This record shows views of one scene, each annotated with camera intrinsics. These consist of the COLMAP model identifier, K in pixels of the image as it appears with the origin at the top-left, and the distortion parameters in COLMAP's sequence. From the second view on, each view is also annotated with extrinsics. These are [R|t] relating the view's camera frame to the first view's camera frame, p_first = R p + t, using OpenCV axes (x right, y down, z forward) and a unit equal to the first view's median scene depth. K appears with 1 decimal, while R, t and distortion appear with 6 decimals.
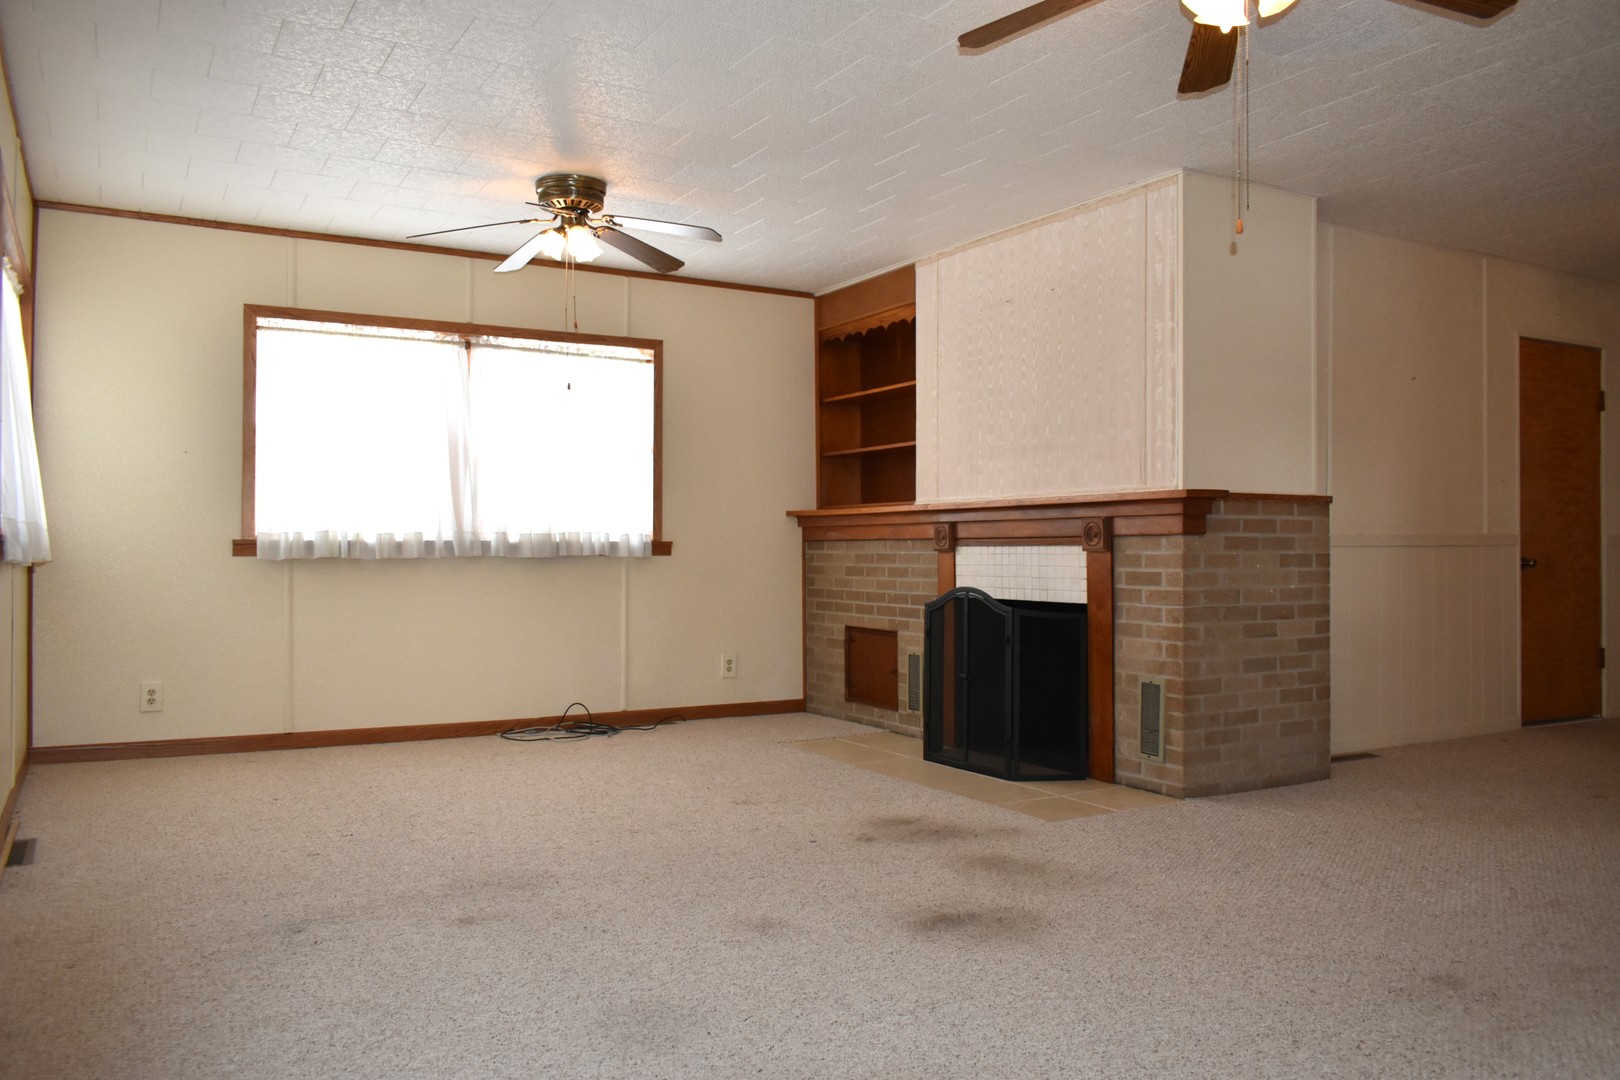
lens RADIAL K [[1268.5, 0, 810.0], [0, 1268.5, 540.0], [0, 0, 1]] dist [0.006075, 0.009301]
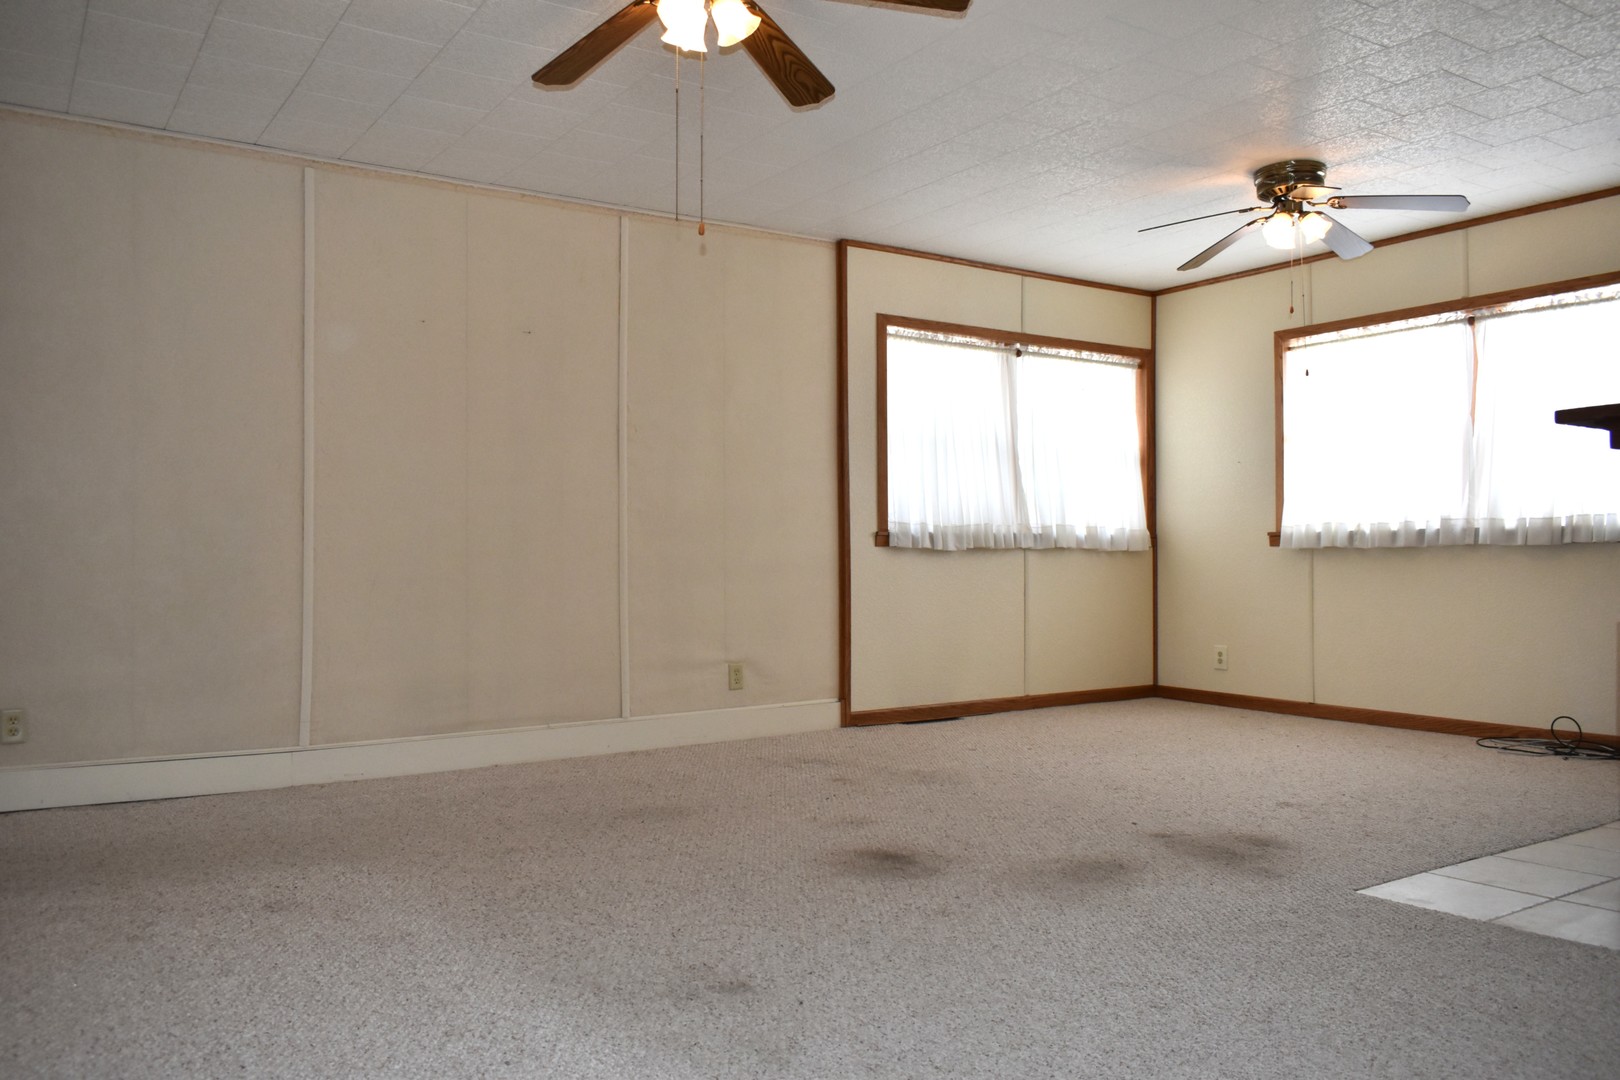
lens RADIAL K [[1268.5, 0, 810.0], [0, 1268.5, 540.0], [0, 0, 1]] dist [0.006075, 0.009301]
pose [[0.076838, -0.015162, -0.996928, 0.641258], [0.011784, 0.999828, -0.014297, 0.017246], [0.996974, -0.010650, 0.077003, 0.445156]]
